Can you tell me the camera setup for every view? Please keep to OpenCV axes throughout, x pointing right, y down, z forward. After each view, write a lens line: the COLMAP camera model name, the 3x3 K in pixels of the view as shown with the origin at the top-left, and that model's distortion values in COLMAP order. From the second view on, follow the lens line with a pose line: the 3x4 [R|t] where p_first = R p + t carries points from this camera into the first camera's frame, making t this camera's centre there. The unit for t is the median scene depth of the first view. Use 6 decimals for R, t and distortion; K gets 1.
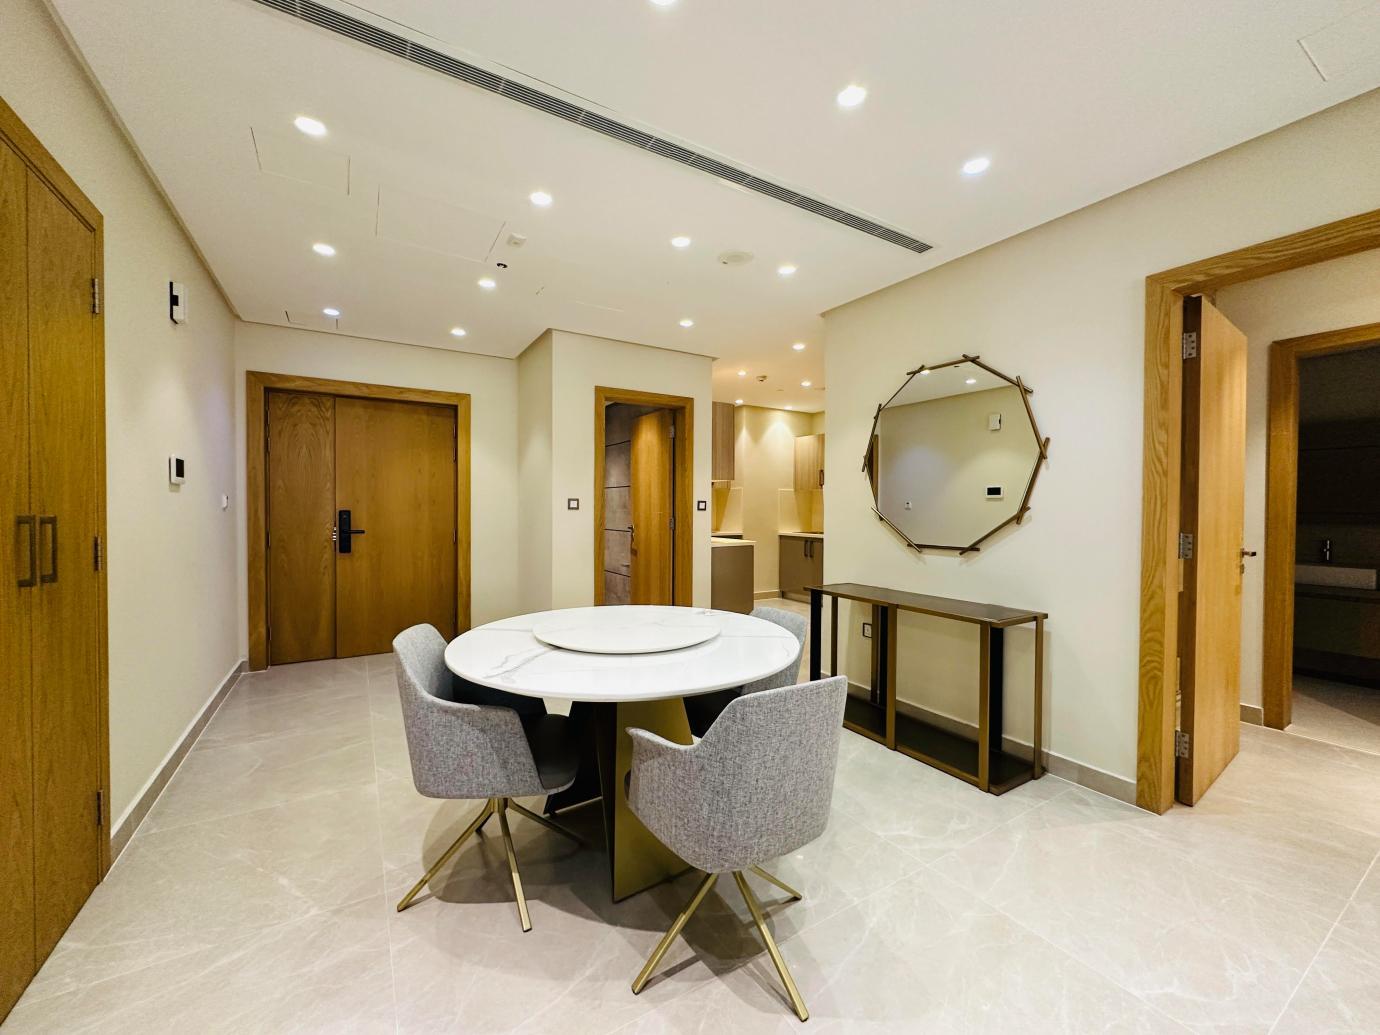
lens RADIAL K [[553.5, 0, 688.4], [0, 553.5, 513.1], [0, 0, 1]] dist [0.000007, 0.000185]
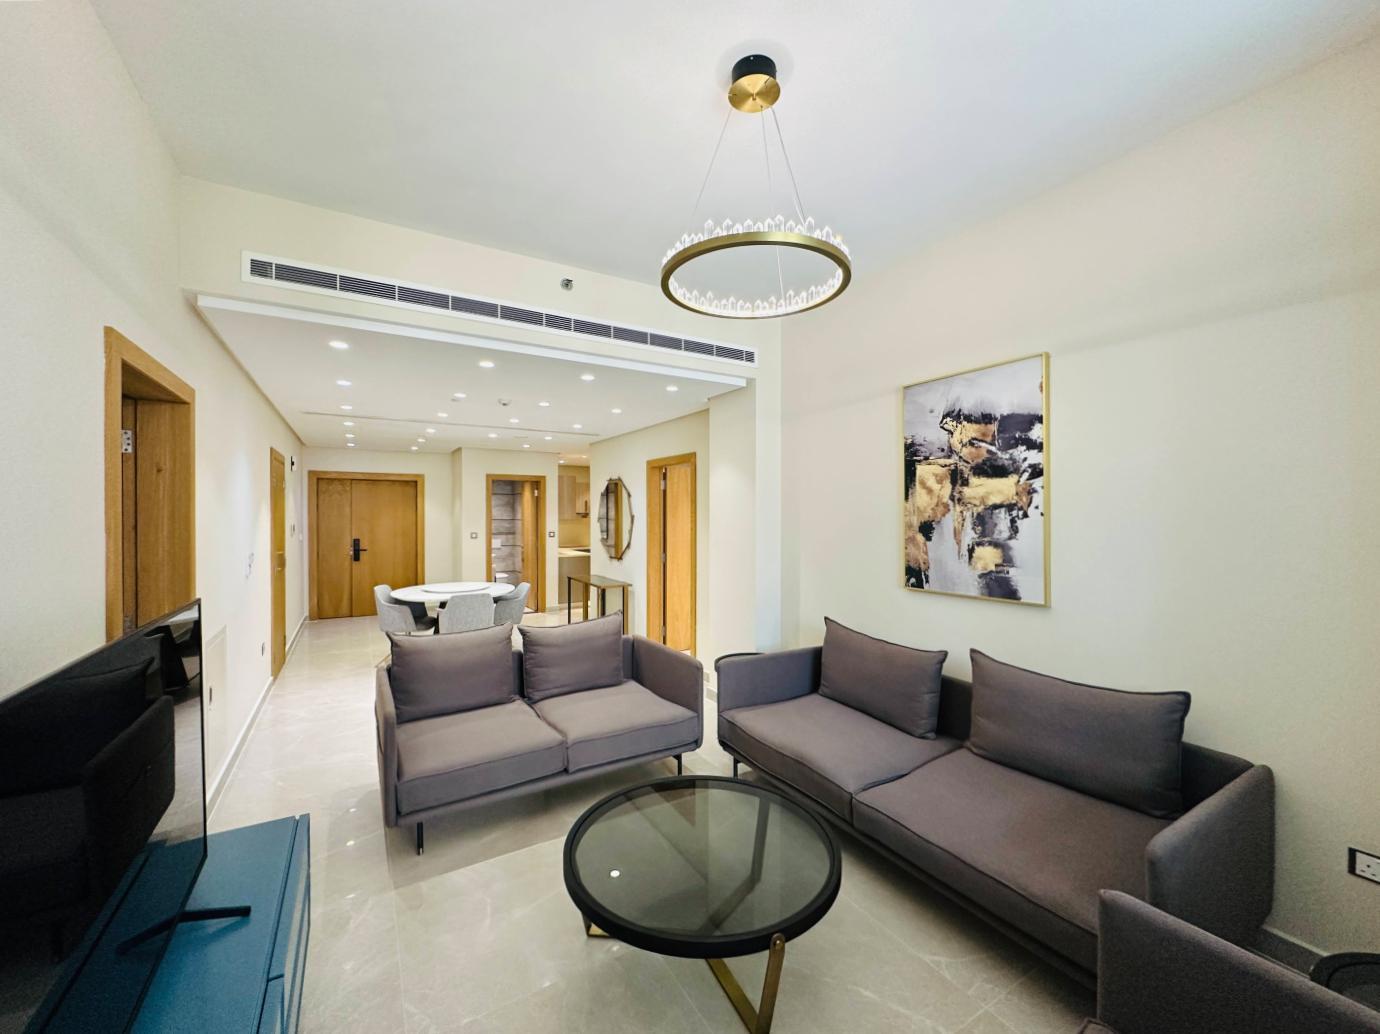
lens RADIAL K [[553.5, 0, 683.9], [0, 553.5, 519.9], [0, 0, 1]] dist [0.000007, 0.000185]
pose [[0.999918, -0.002988, -0.012453, 0.544658], [0.003002, 0.999995, 0.001056, -0.070166], [0.012449, -0.001093, 0.999922, -0.915466]]
